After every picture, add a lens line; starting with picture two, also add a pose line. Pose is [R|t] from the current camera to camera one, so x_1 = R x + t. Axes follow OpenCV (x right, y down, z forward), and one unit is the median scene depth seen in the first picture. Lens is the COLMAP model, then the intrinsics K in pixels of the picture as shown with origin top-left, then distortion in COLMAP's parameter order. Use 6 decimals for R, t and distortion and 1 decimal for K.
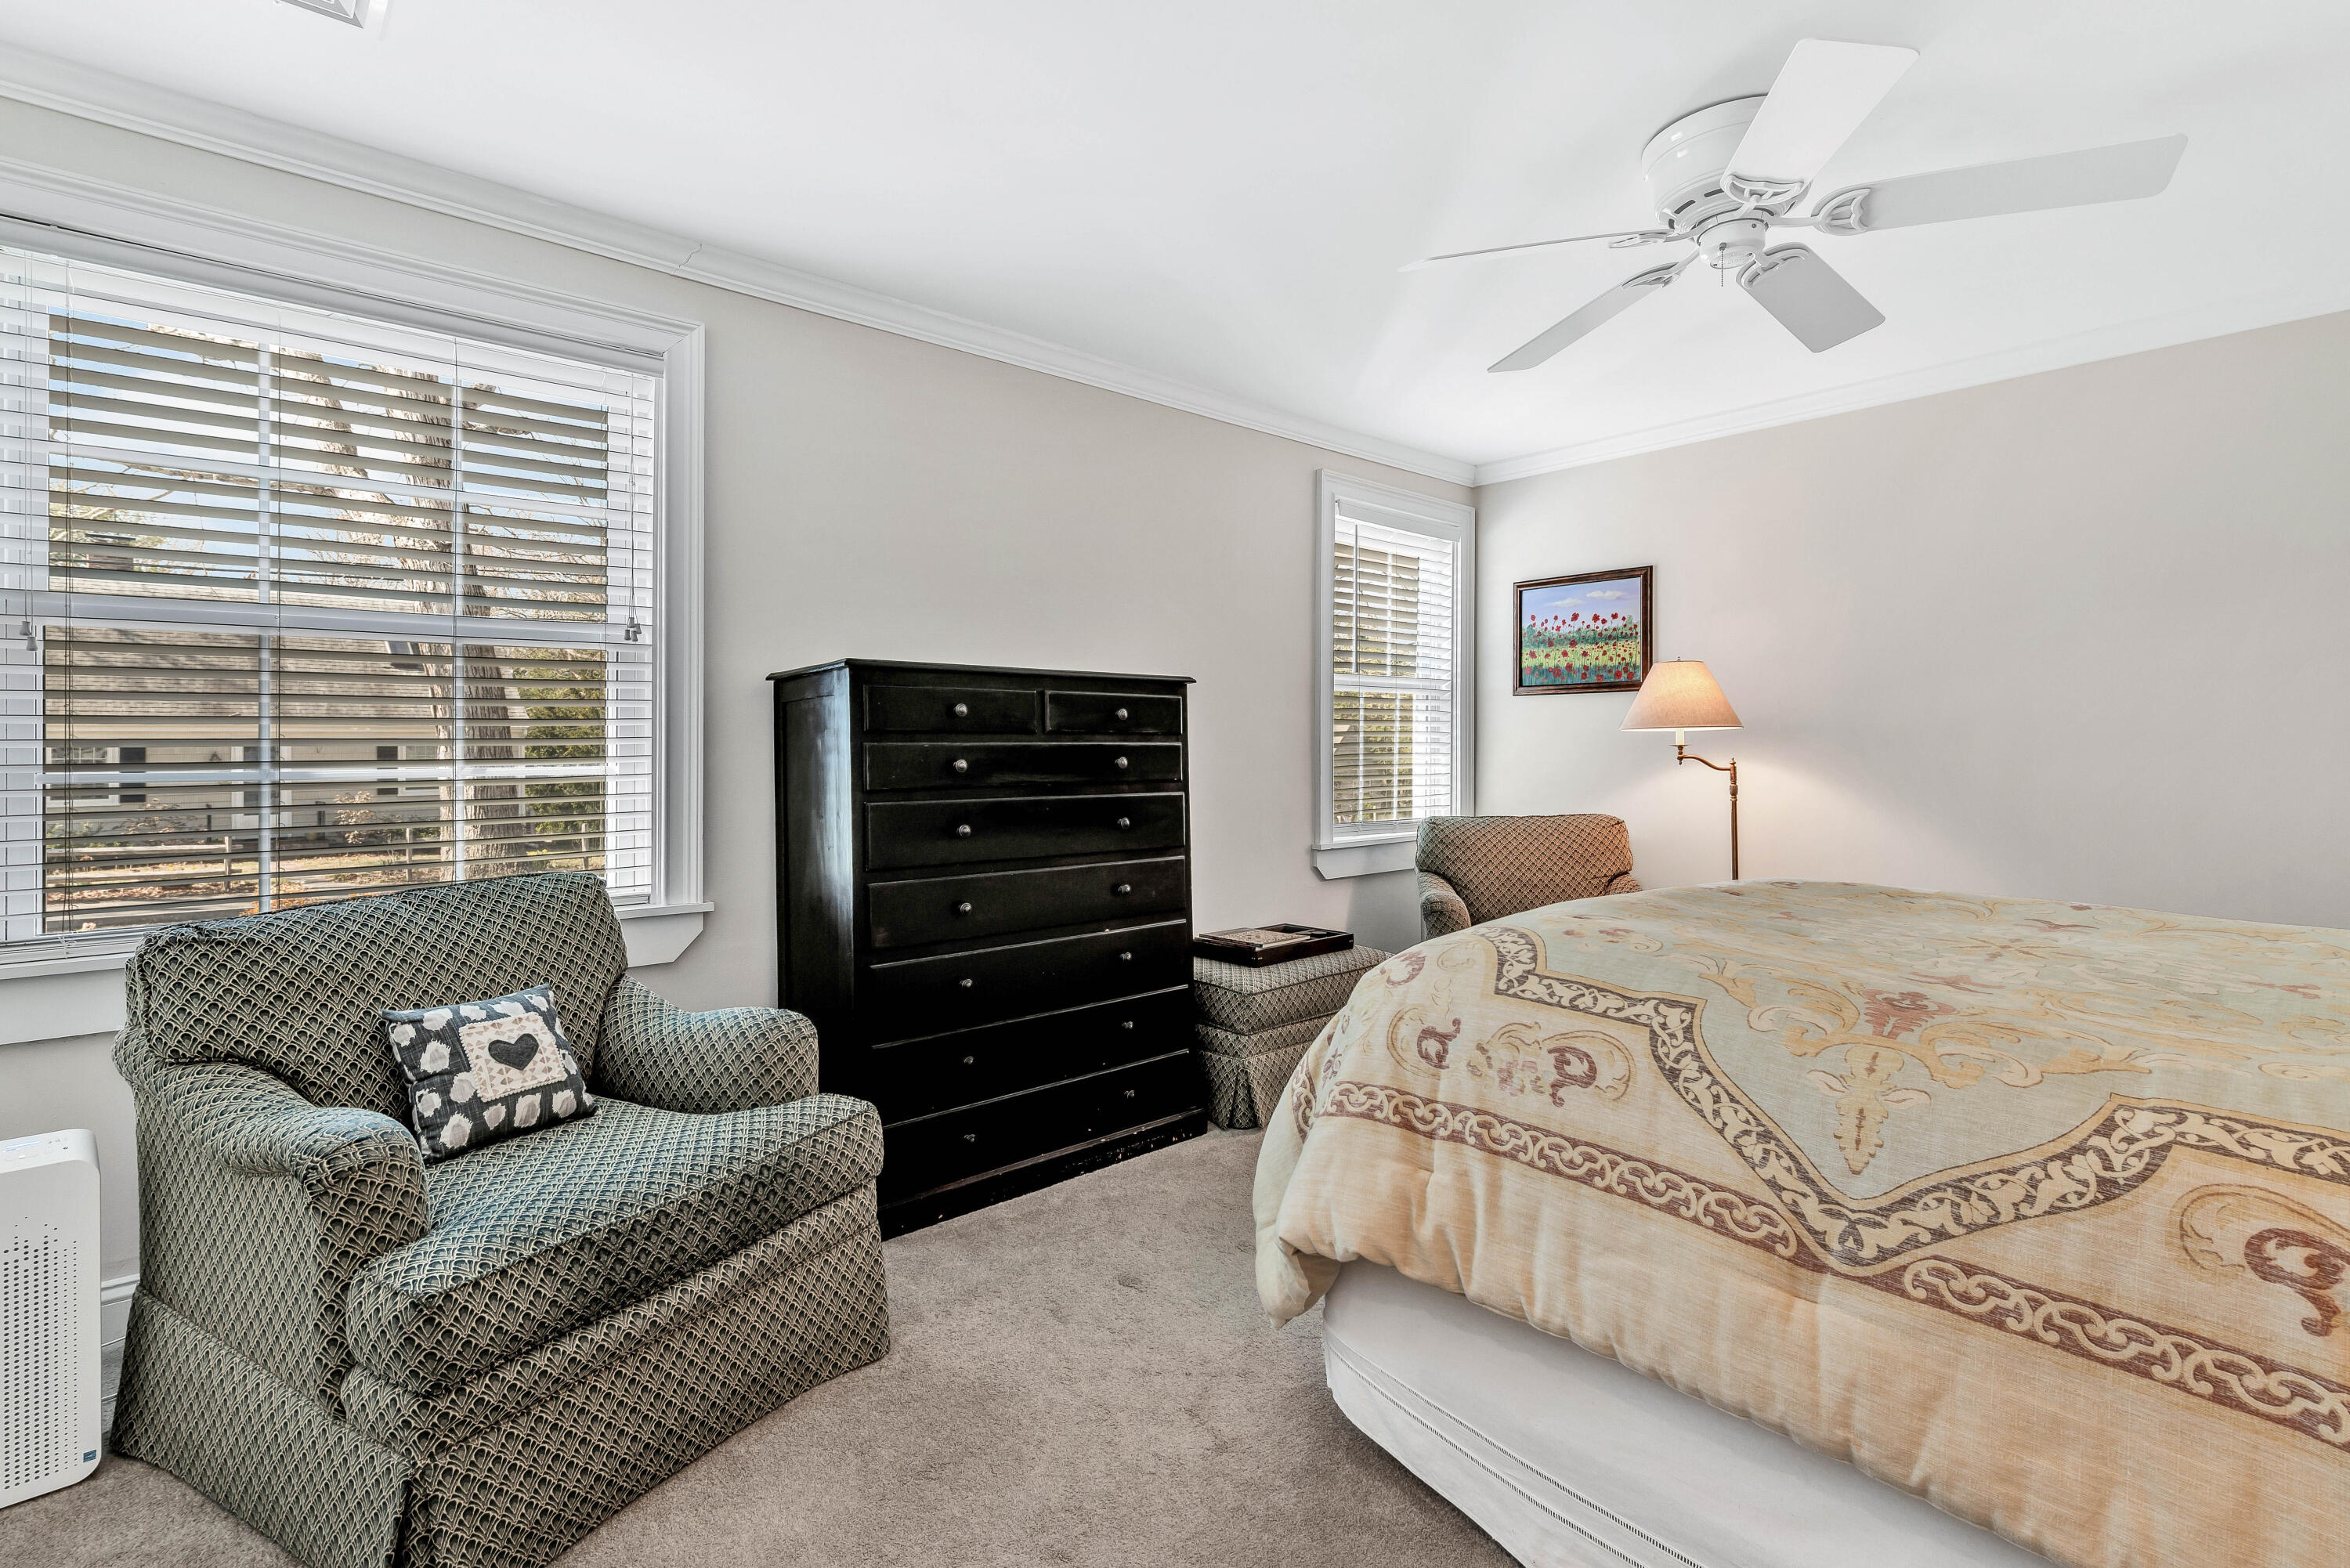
lens RADIAL K [[1090.9, 0, 1169.1], [0, 1090.9, 758.5], [0, 0, 1]] dist [-0.000610, 0.000121]
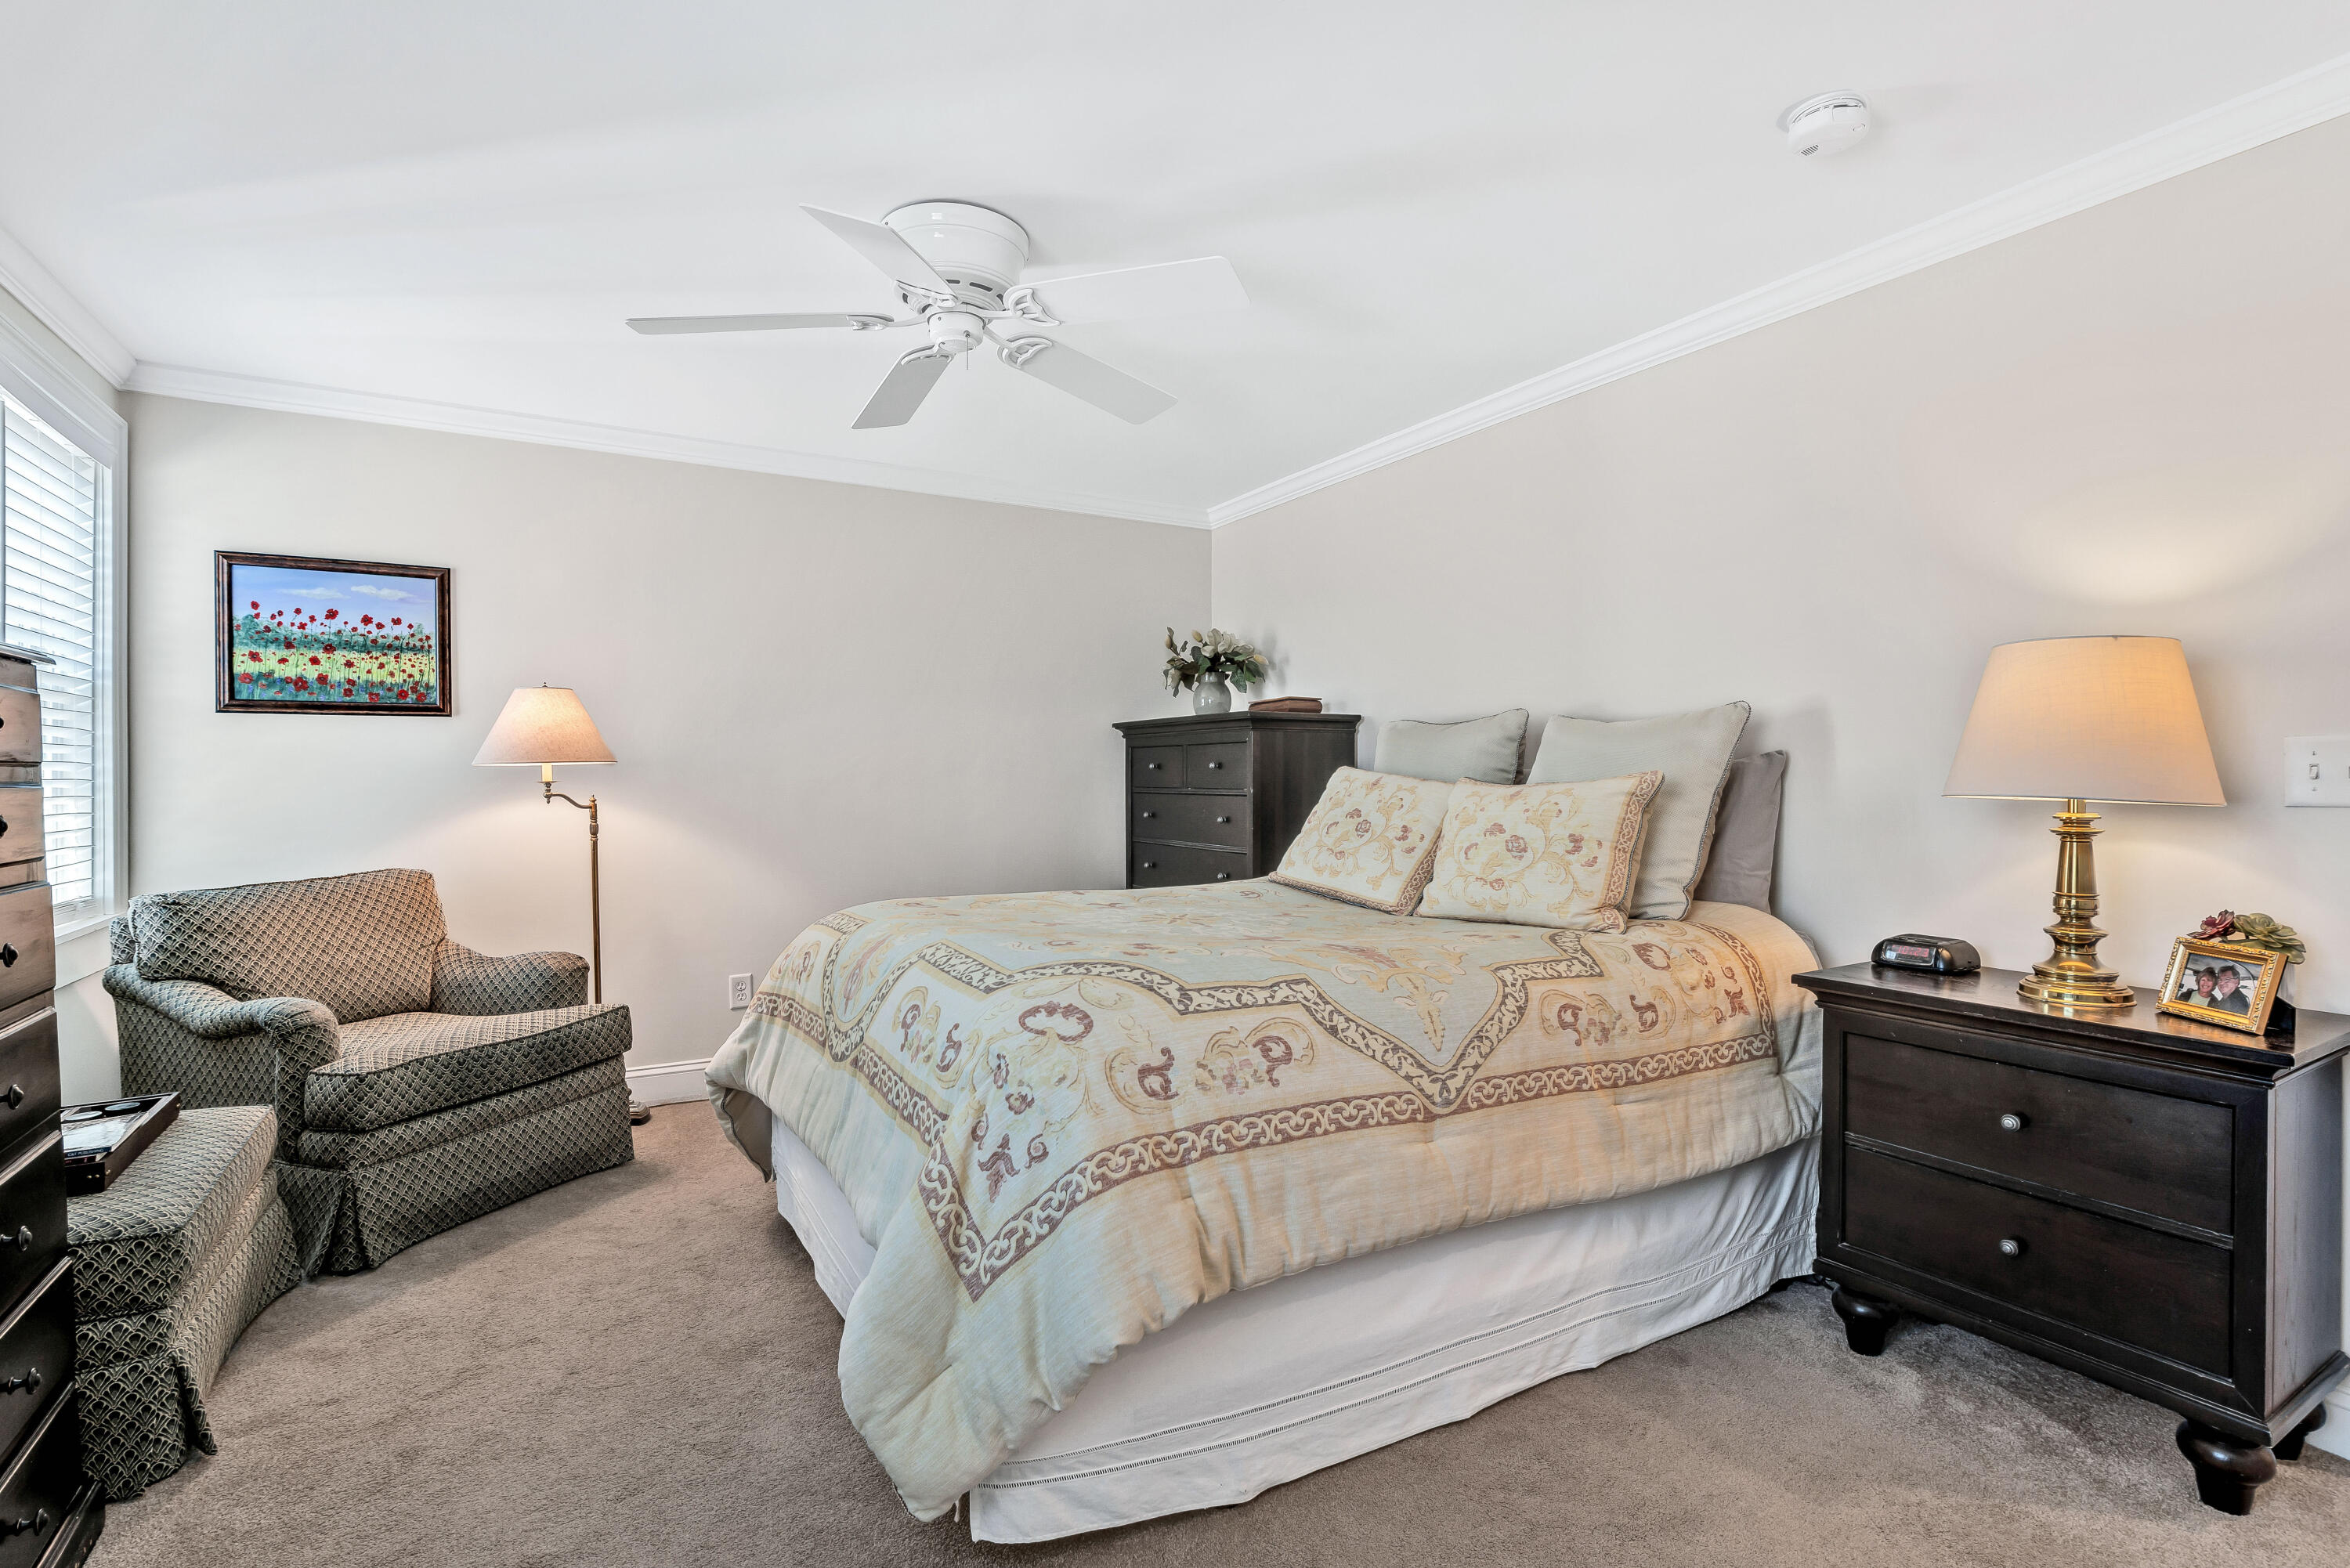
lens RADIAL K [[1106.1, 0, 1166.0], [0, 1106.1, 789.0], [0, 0, 1]] dist [-0.001547, -0.000047]
pose [[0.203044, -0.013016, 0.979083, -0.808365], [0.014371, 0.999844, 0.010312, -0.021343], [-0.979064, 0.011976, 0.203199, 0.821360]]
